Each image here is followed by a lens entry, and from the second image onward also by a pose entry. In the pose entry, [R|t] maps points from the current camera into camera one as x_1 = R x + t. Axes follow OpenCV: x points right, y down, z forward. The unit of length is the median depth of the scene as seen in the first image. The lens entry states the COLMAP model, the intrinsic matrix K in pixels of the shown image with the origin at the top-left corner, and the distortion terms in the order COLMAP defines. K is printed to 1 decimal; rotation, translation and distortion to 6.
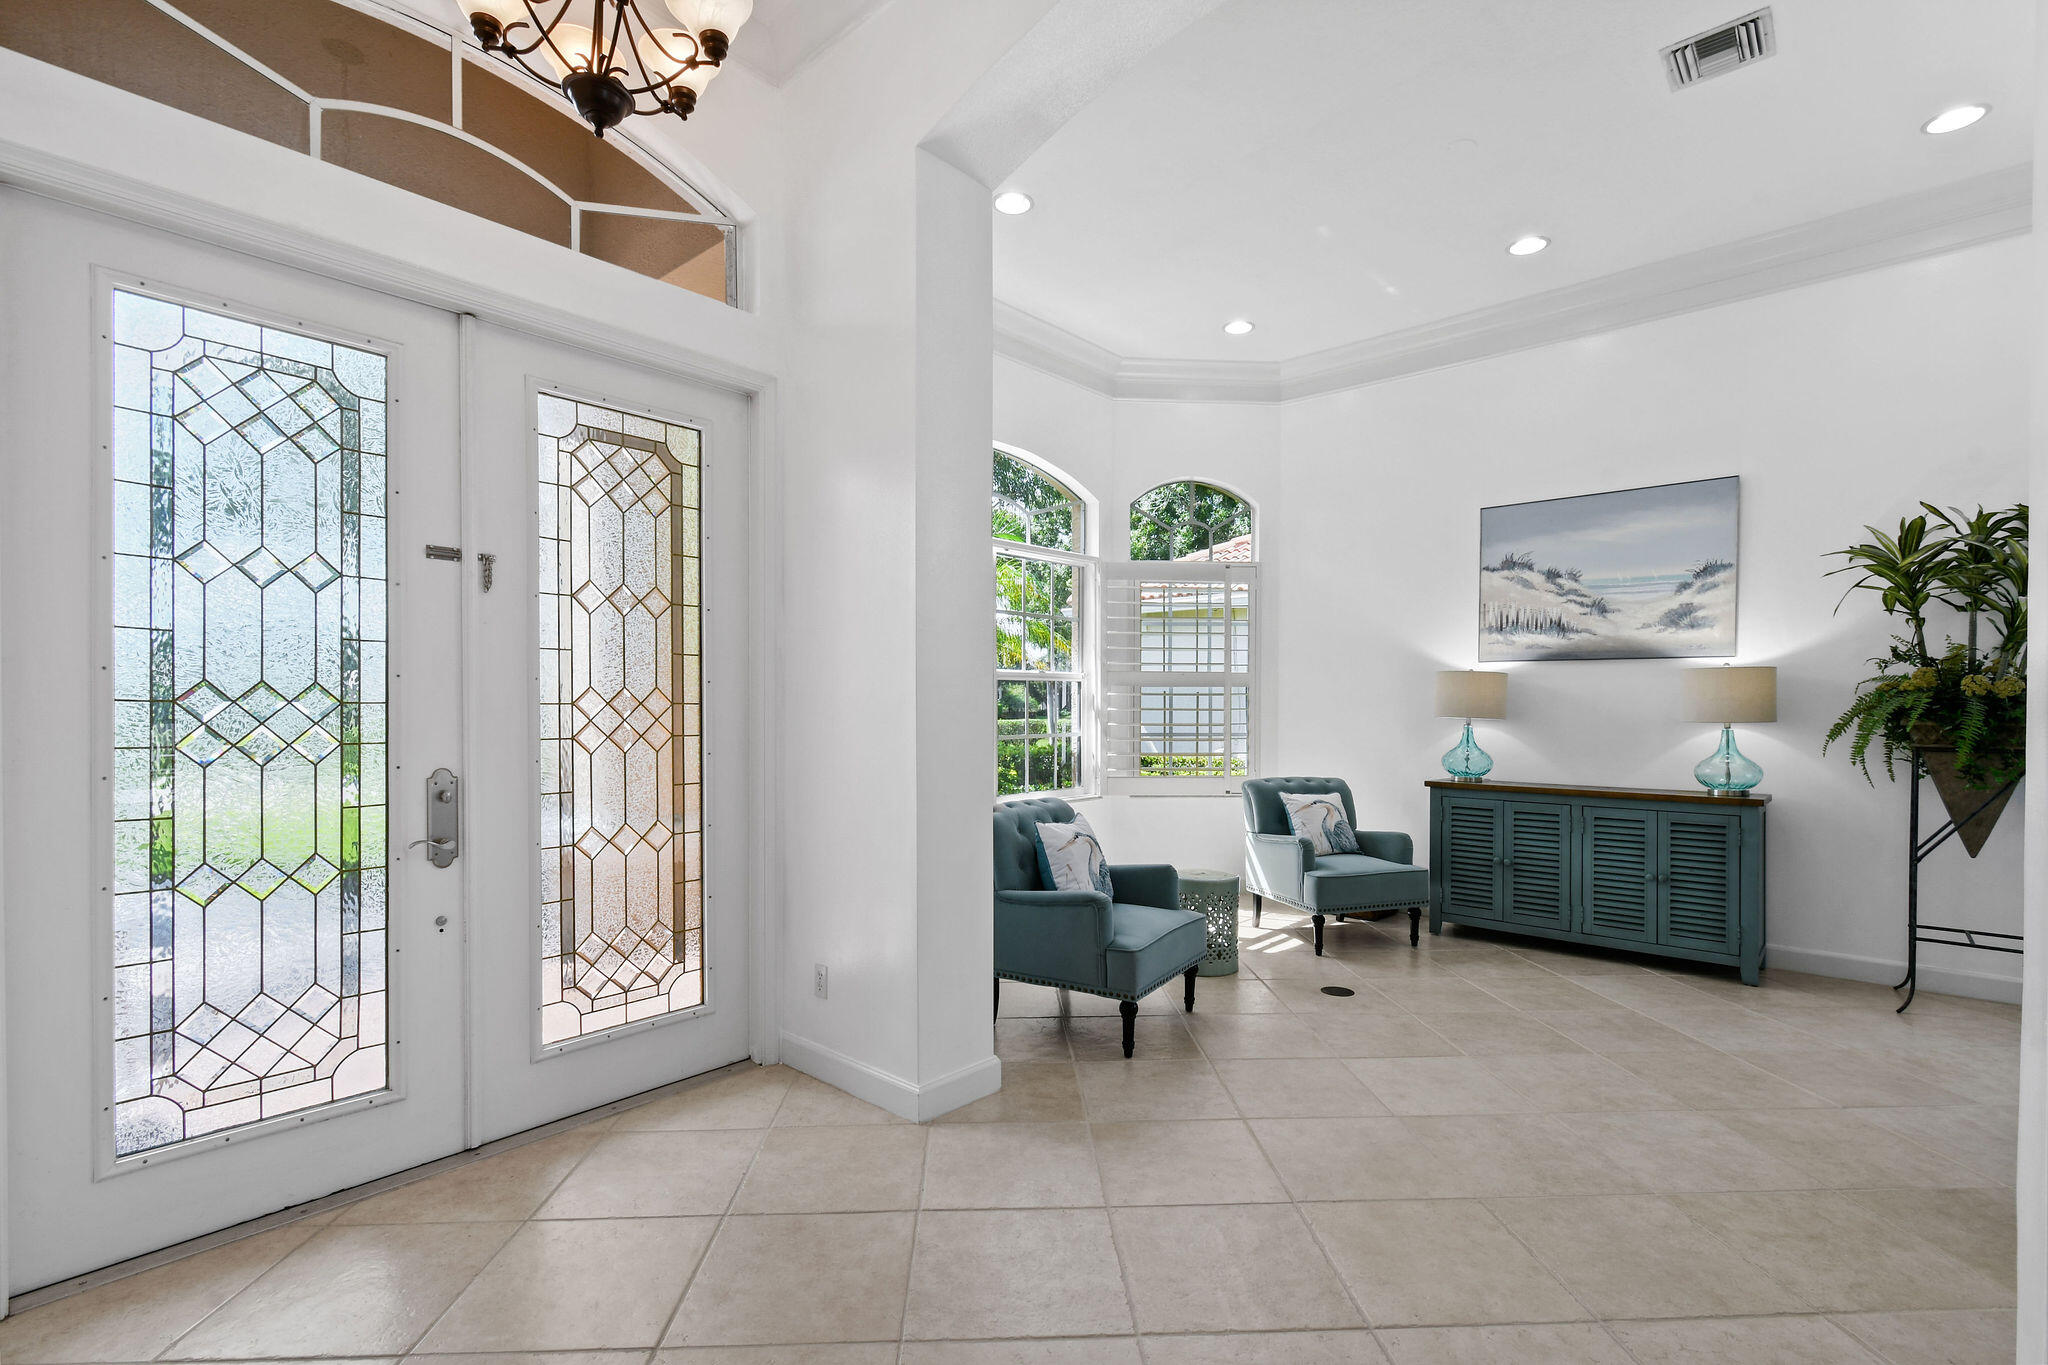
lens RADIAL K [[922.2, 0, 1027.0], [0, 922.2, 709.0], [0, 0, 1]] dist [0.010785, -0.000059]
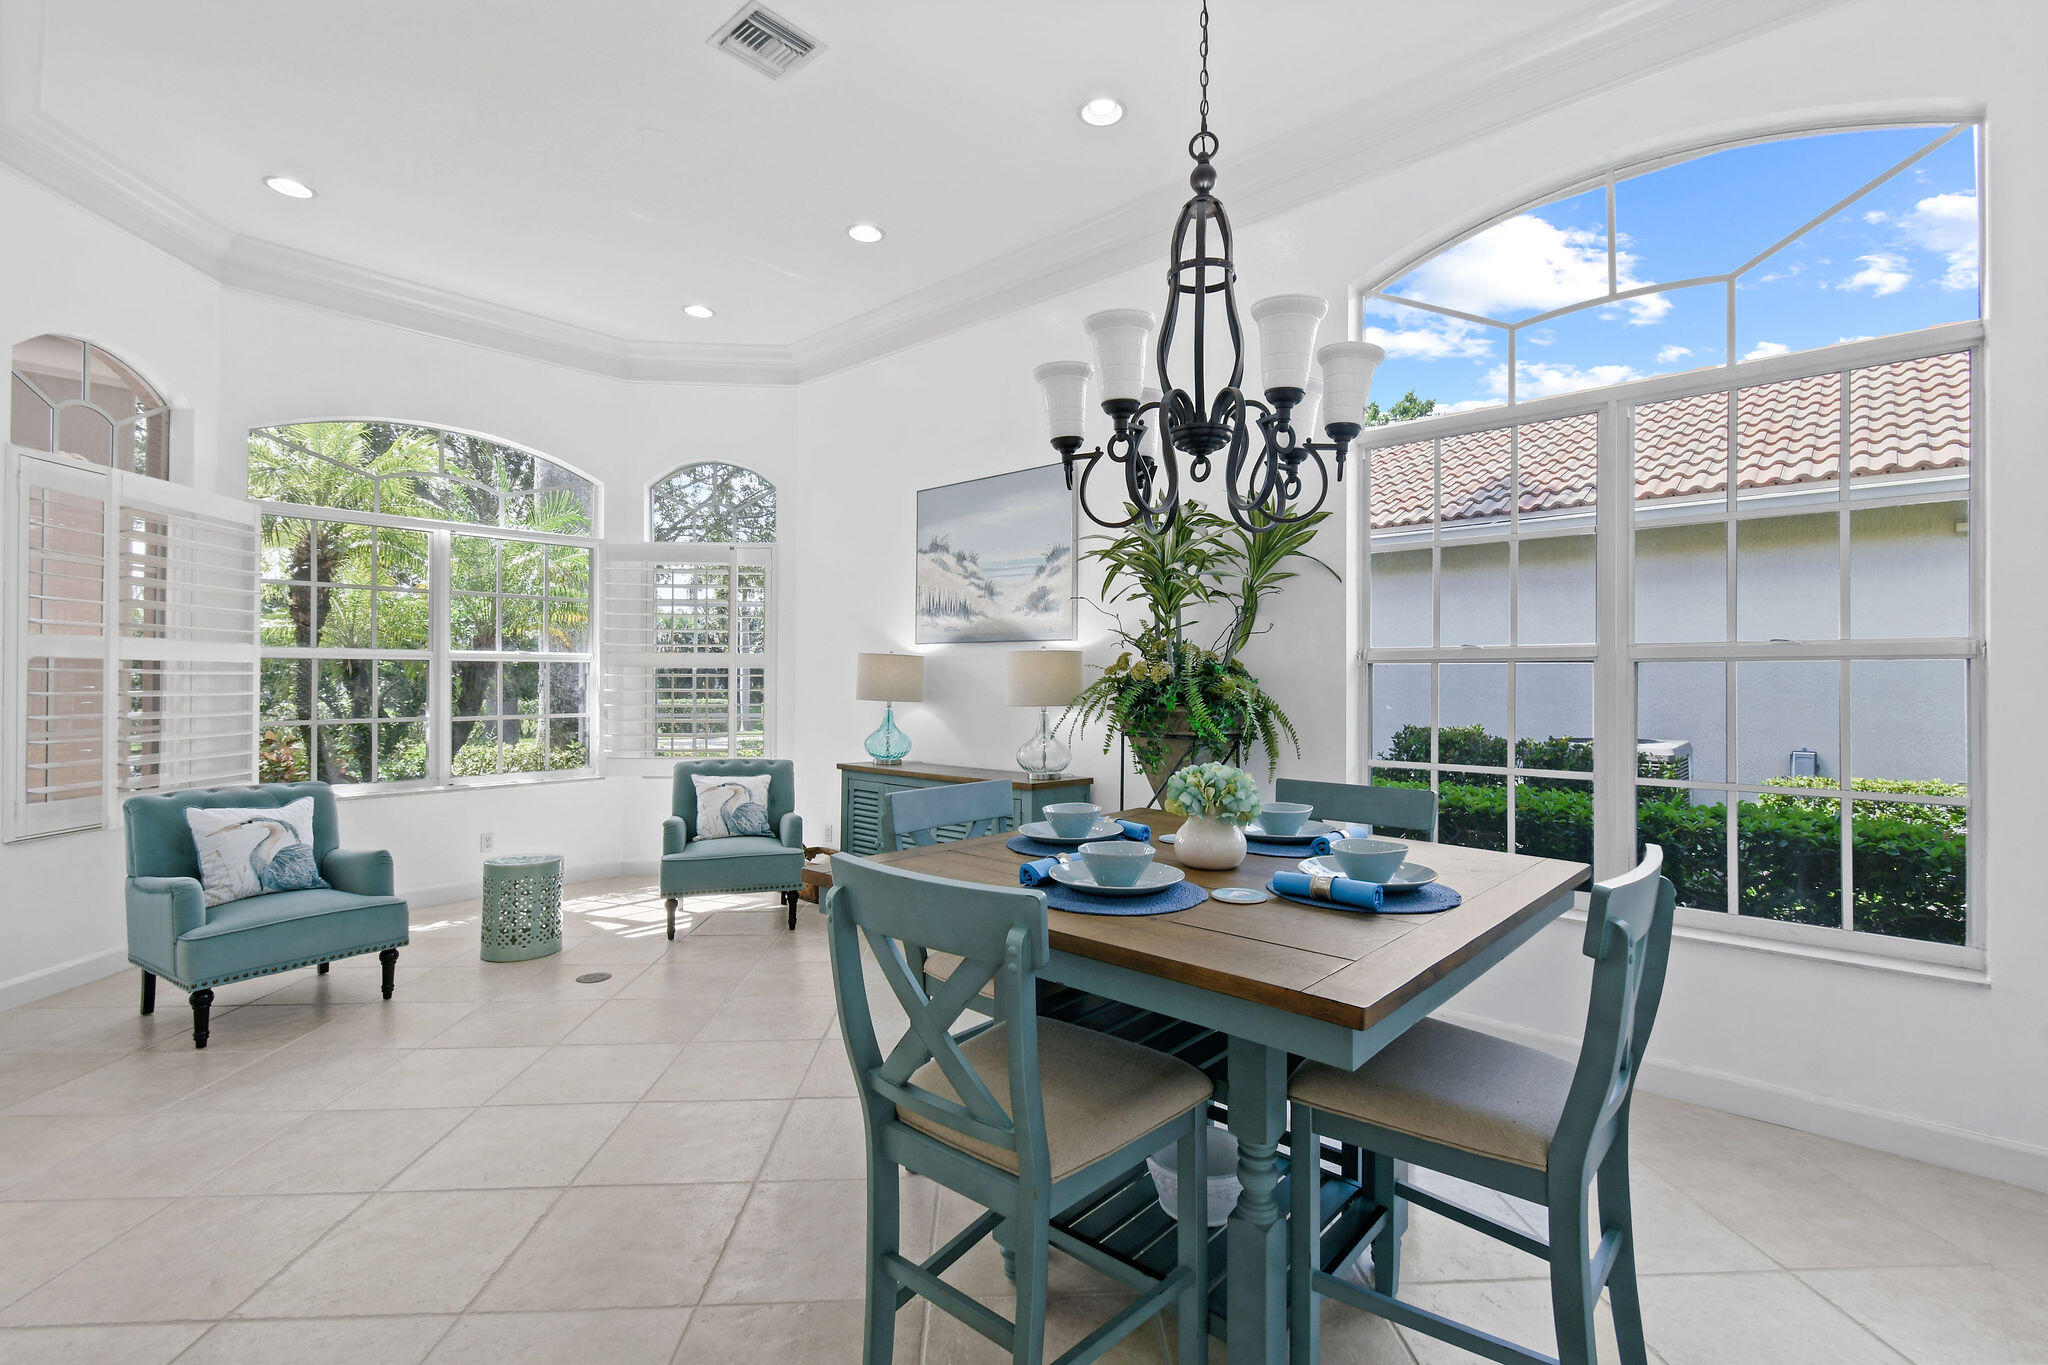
lens RADIAL K [[911.9, 0, 1032.1], [0, 911.9, 674.7], [0, 0, 1]] dist [0.000211, -0.000553]
pose [[0.999931, 0.001493, 0.011625, 0.660825], [-0.001338, 0.999910, -0.013356, -0.005080], [-0.011644, 0.013339, 0.999843, 0.012128]]
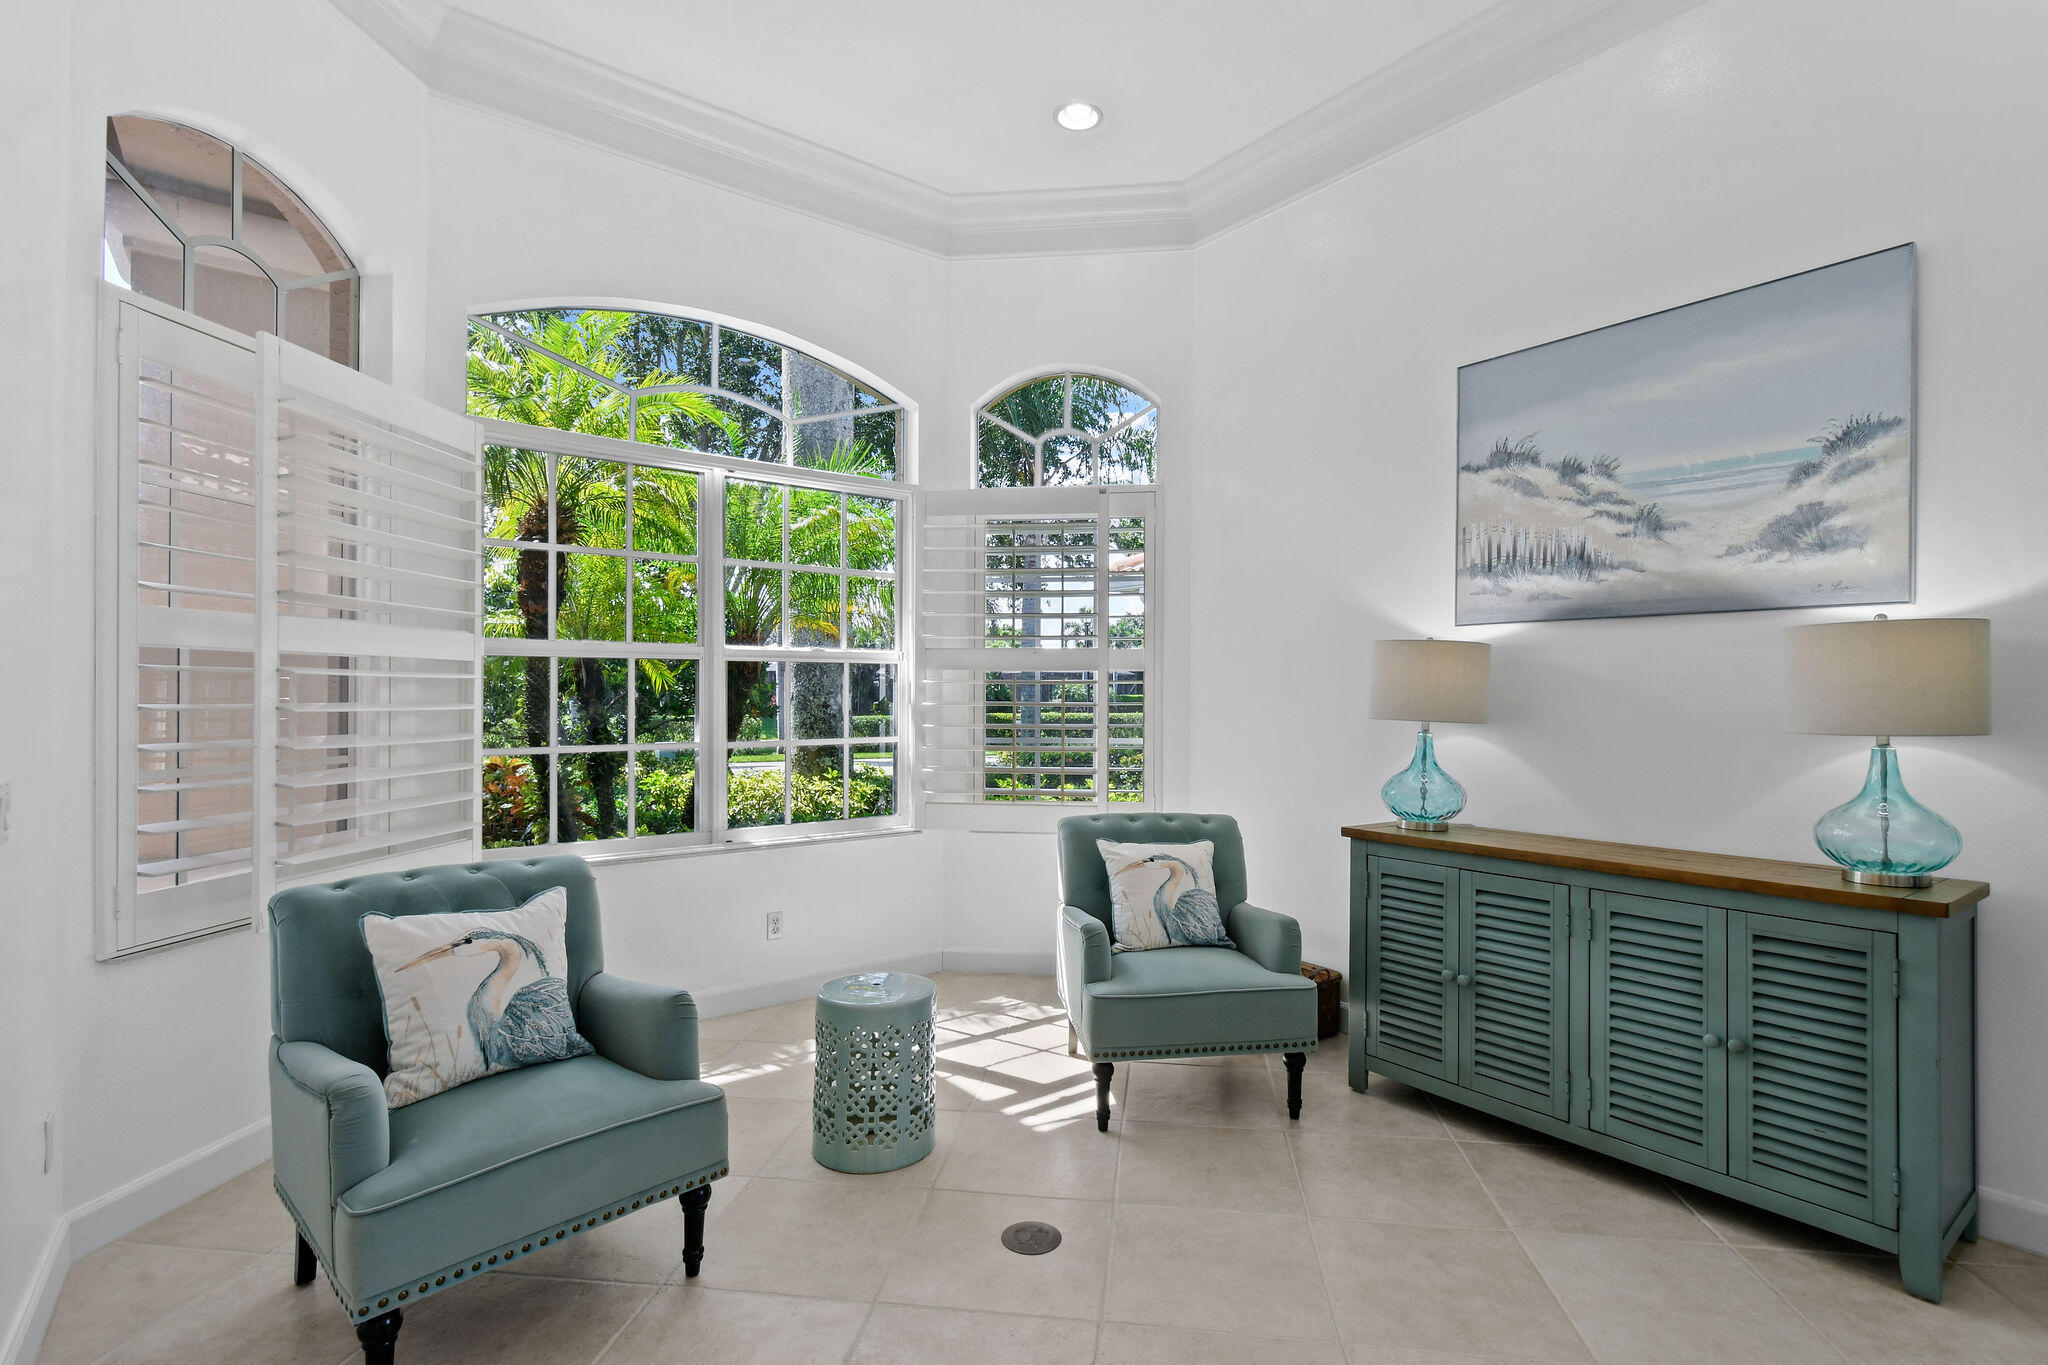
lens RADIAL K [[967.1, 0, 1036.2], [0, 967.1, 692.8], [0, 0, 1]] dist [0.004020, 0.000295]
pose [[0.985056, -0.000216, -0.172236, 0.361866], [-0.001437, 0.999954, -0.009472, -0.001853], [0.172230, 0.009578, 0.985010, 0.374718]]
